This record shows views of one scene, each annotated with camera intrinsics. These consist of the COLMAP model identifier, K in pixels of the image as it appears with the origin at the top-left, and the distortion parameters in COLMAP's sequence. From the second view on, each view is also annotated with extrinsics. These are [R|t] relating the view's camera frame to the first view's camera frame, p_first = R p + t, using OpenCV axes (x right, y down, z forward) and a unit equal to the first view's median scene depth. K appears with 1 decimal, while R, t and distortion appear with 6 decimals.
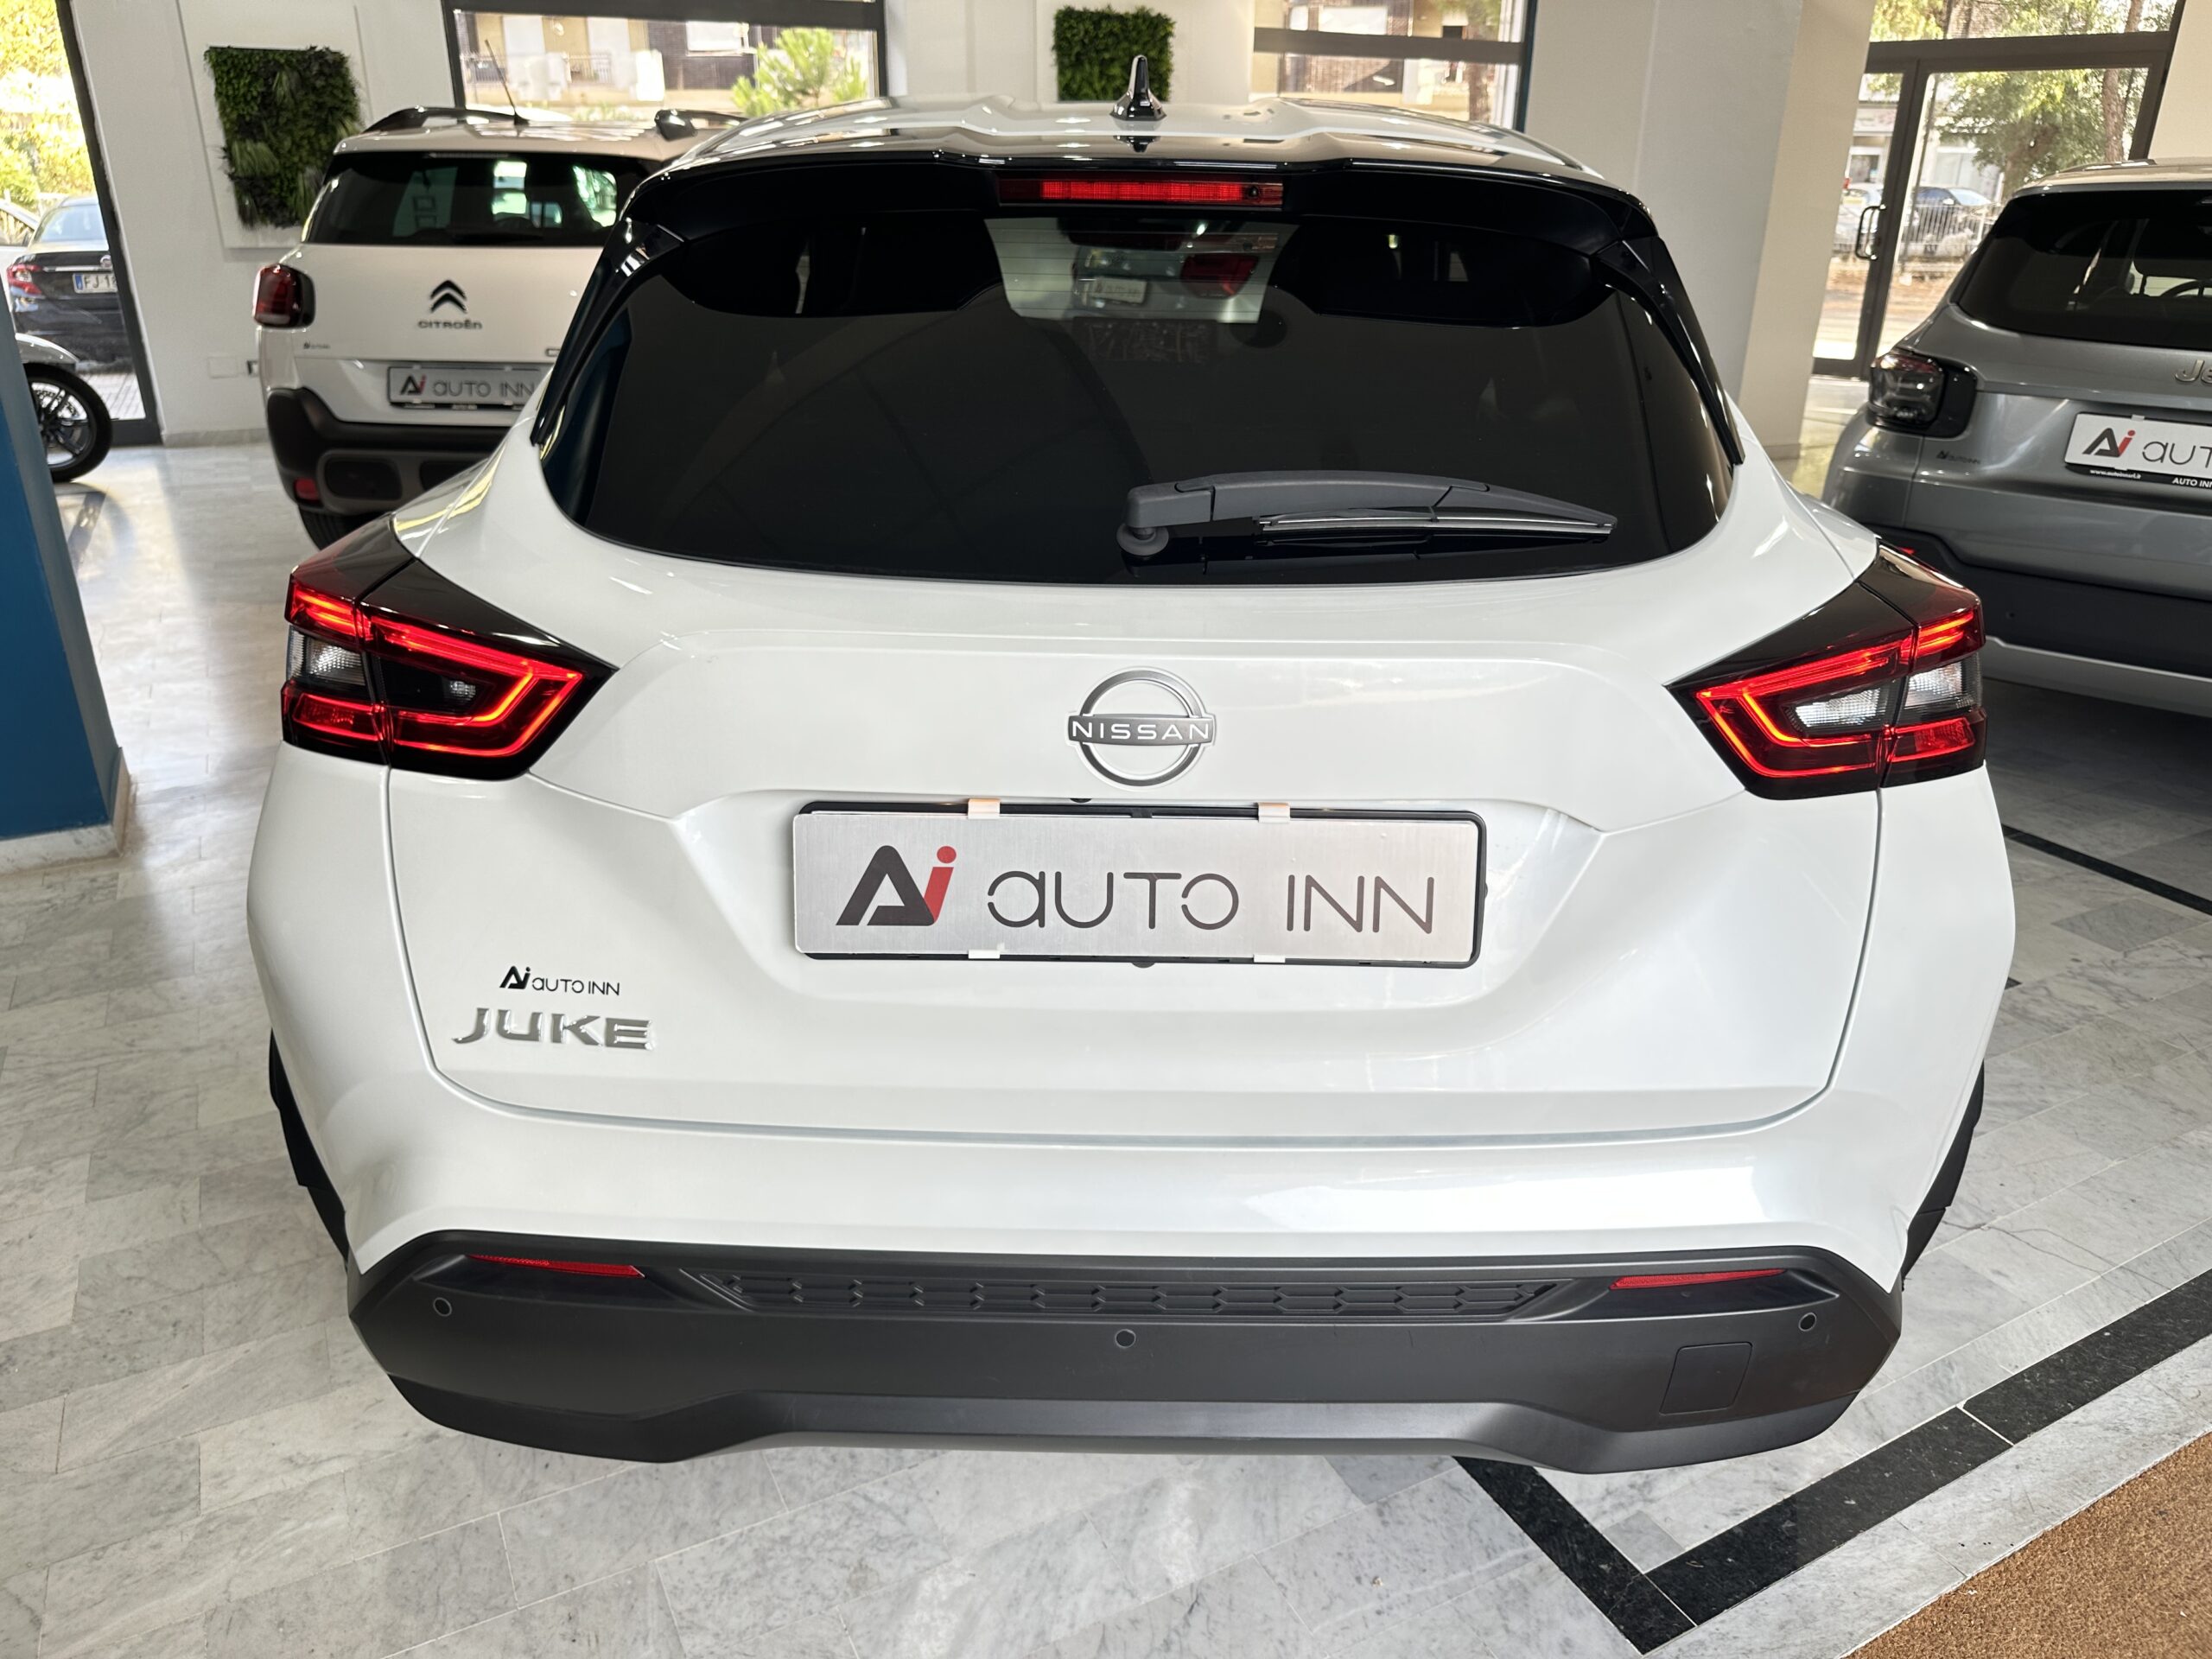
lens RADIAL K [[1553.6, 0, 1113.3], [0, 1553.6, 800.3], [0, 0, 1]] dist [0.063753, -0.076194]
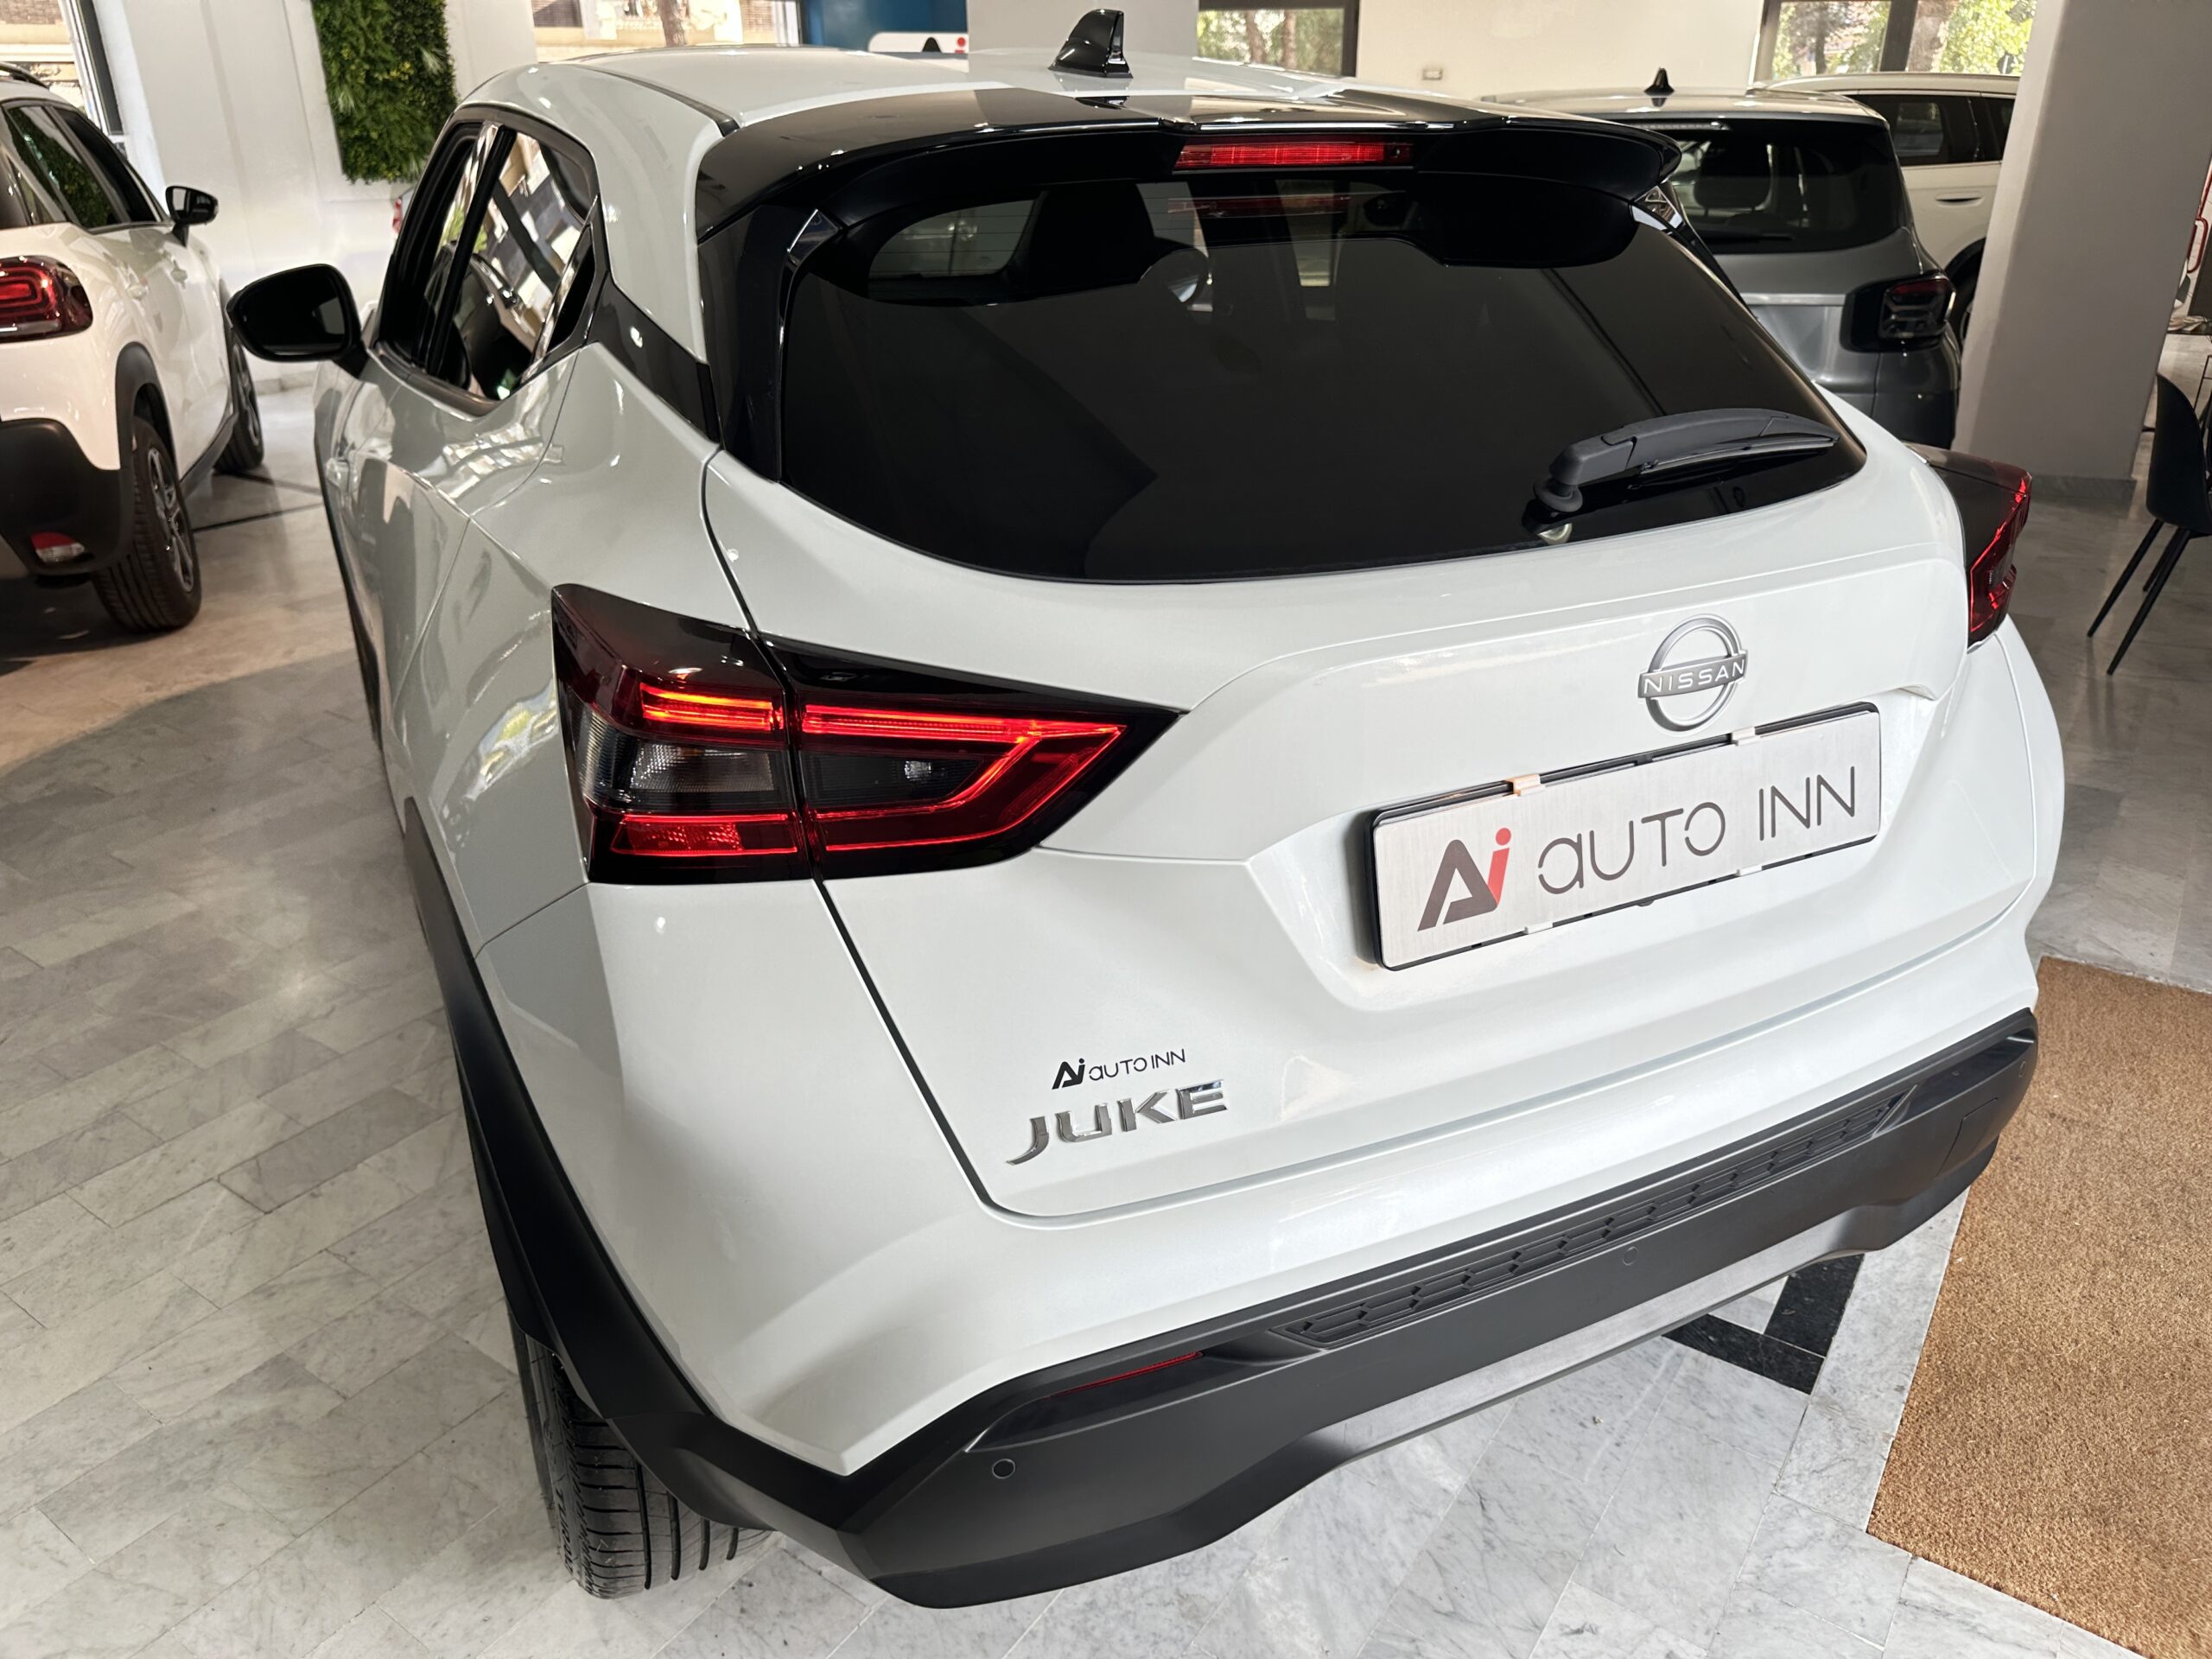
lens RADIAL K [[1575.5, 0, 1099.4], [0, 1575.5, 830.9], [0, 0, 1]] dist [0.005125, -0.004886]
pose [[0.900844, -0.204999, 0.382696, -0.370190], [0.185788, 0.978736, 0.086946, -0.053155], [-0.392382, -0.007224, 0.919774, 0.089242]]
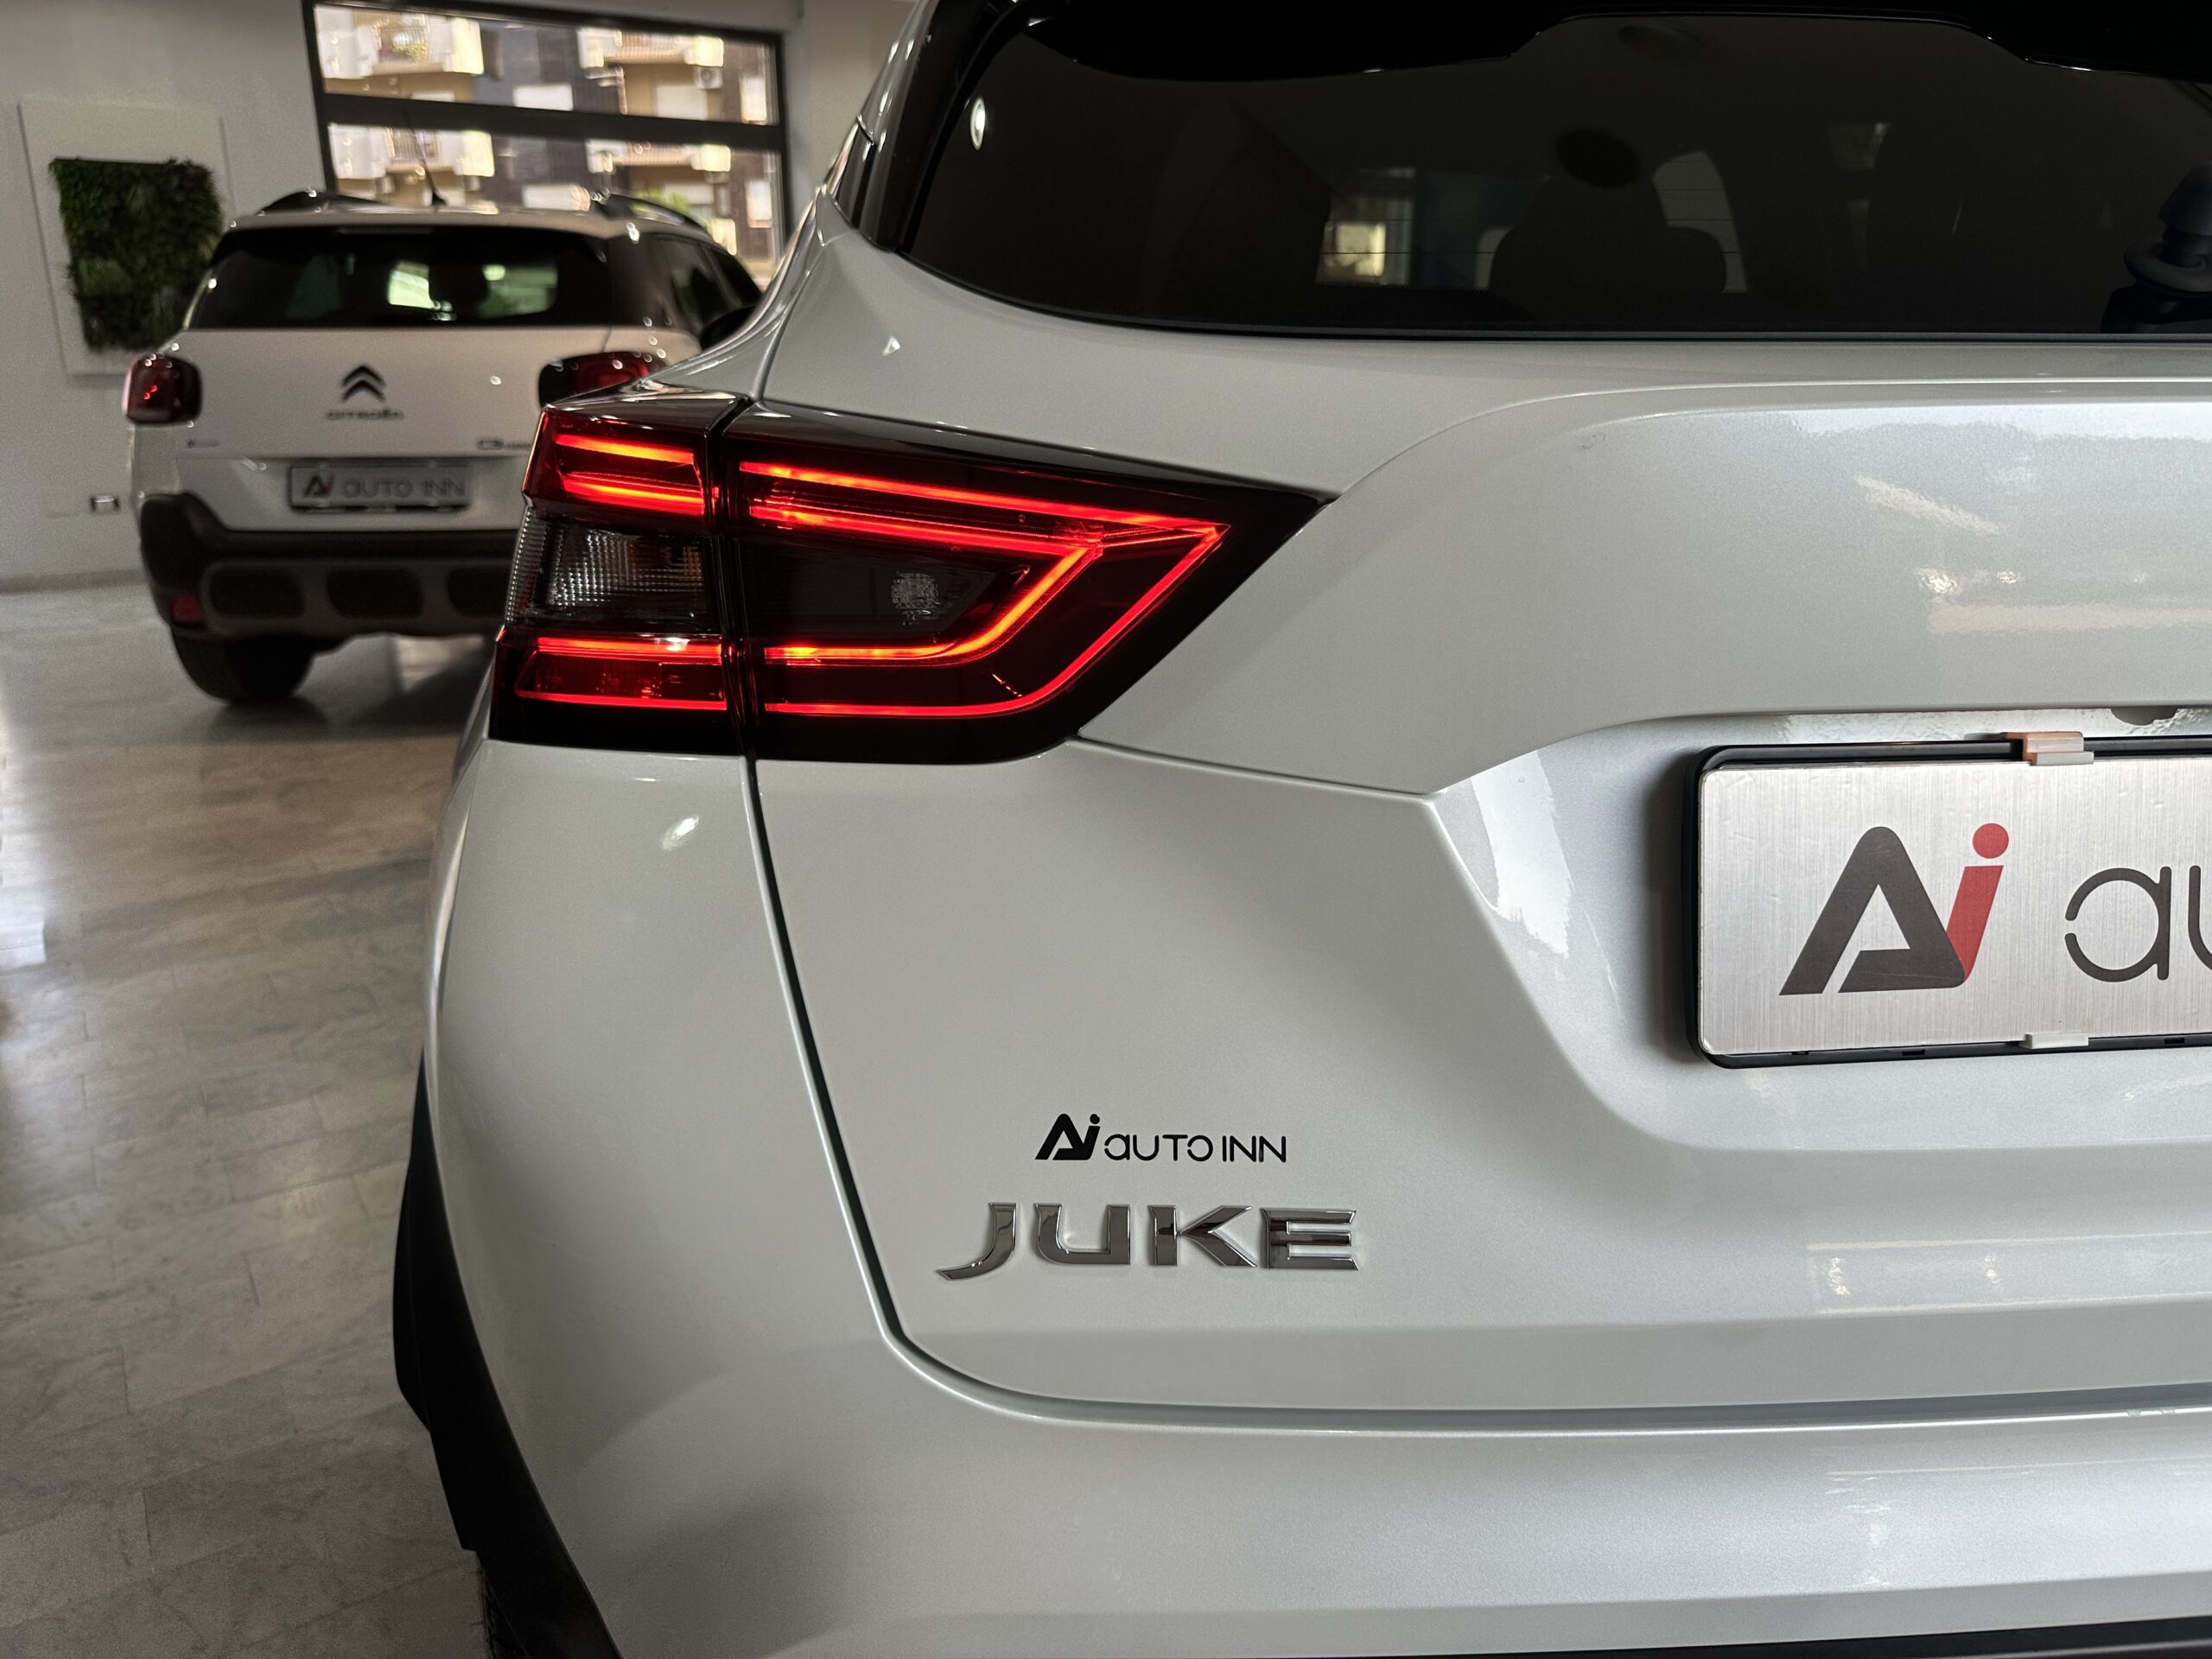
lens RADIAL K [[1556.2, 0, 1083.1], [0, 1556.2, 799.2], [0, 0, 1]] dist [0.054672, -0.057850]
pose [[0.995691, -0.038532, 0.084353, -0.225316], [0.046915, 0.993903, -0.099778, 0.029867], [-0.079994, 0.103306, 0.991428, 0.264760]]
